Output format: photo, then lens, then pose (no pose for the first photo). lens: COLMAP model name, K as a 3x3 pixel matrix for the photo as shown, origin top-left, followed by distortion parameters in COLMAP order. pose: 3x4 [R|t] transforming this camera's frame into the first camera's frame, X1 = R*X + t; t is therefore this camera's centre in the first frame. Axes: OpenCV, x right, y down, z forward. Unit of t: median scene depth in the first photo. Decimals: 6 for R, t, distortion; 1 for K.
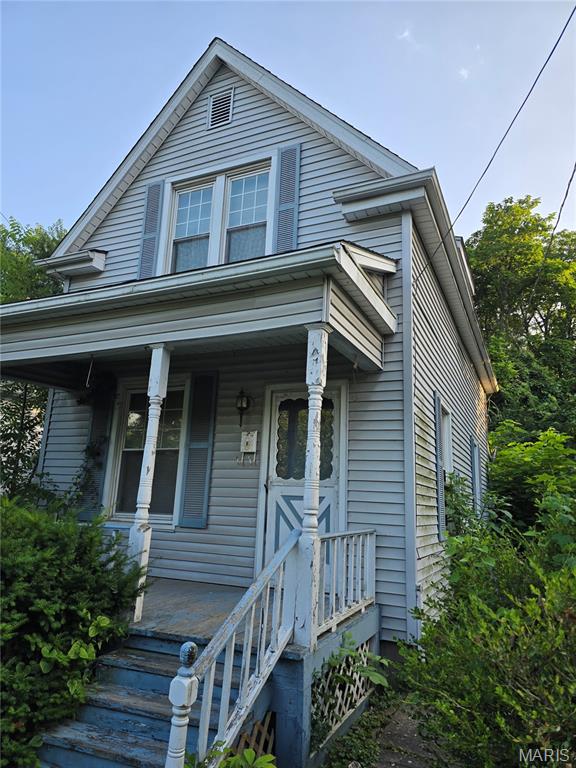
lens RADIAL K [[513.1, 0, 287.6], [0, 513.1, 387.3], [0, 0, 1]] dist [0.067872, -0.051806]
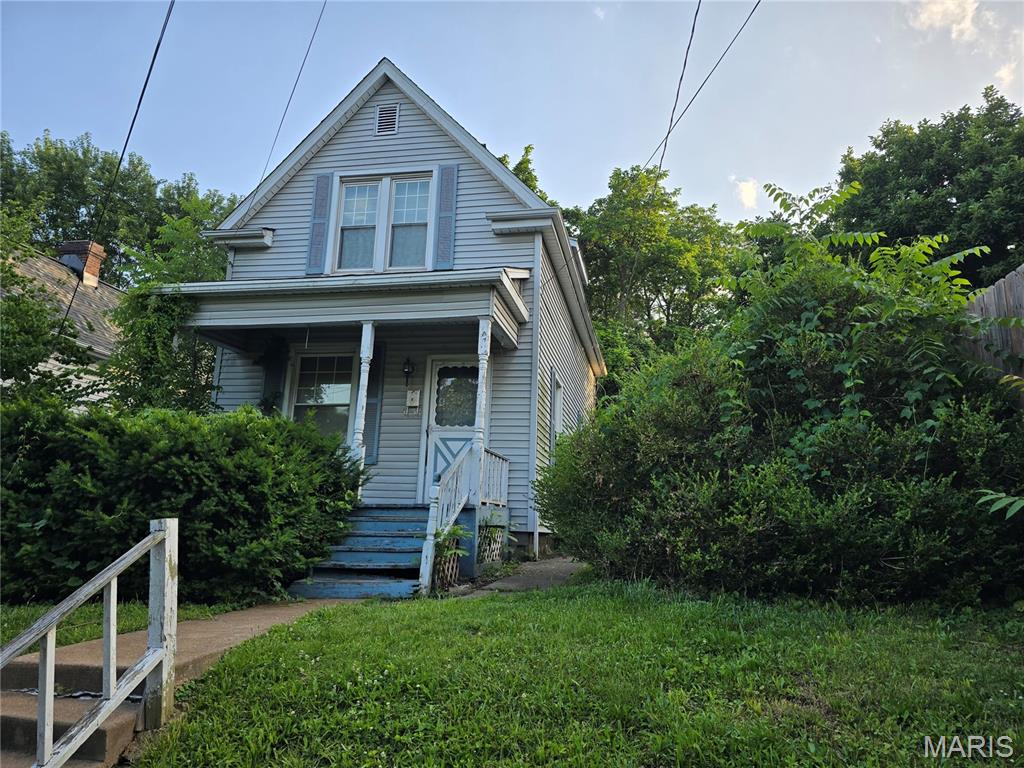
lens RADIAL K [[684.1, 0, 512.5], [0, 684.1, 384.1], [0, 0, 1]] dist [0.067872, -0.051806]
pose [[0.973219, 0.039660, 0.226435, -0.195478], [-0.043815, 0.998950, 0.013353, 0.031897], [-0.225667, -0.022917, 0.973935, -0.639871]]
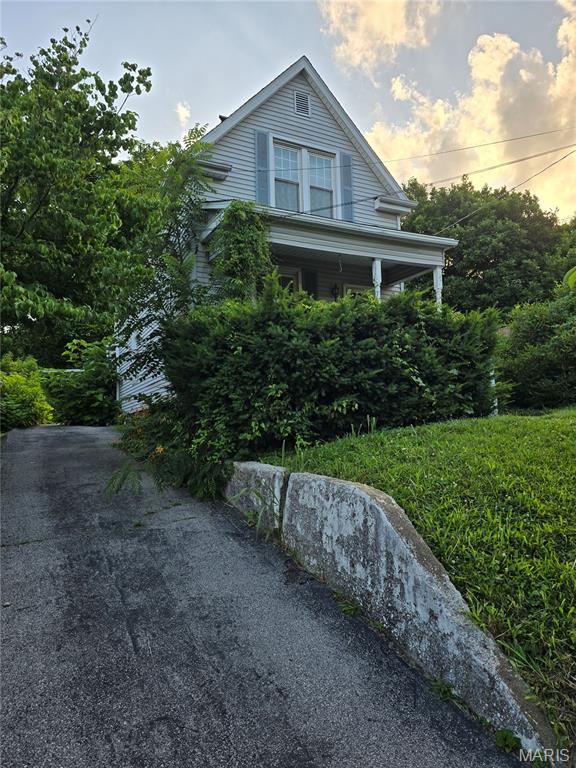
lens RADIAL K [[513.1, 0, 296.7], [0, 513.1, 374.8], [0, 0, 1]] dist [0.067872, -0.051806]
pose [[0.619782, 0.023943, 0.784409, -1.480298], [-0.119247, 0.990801, 0.063977, 0.208378], [-0.775661, -0.133191, 0.616936, -0.094416]]
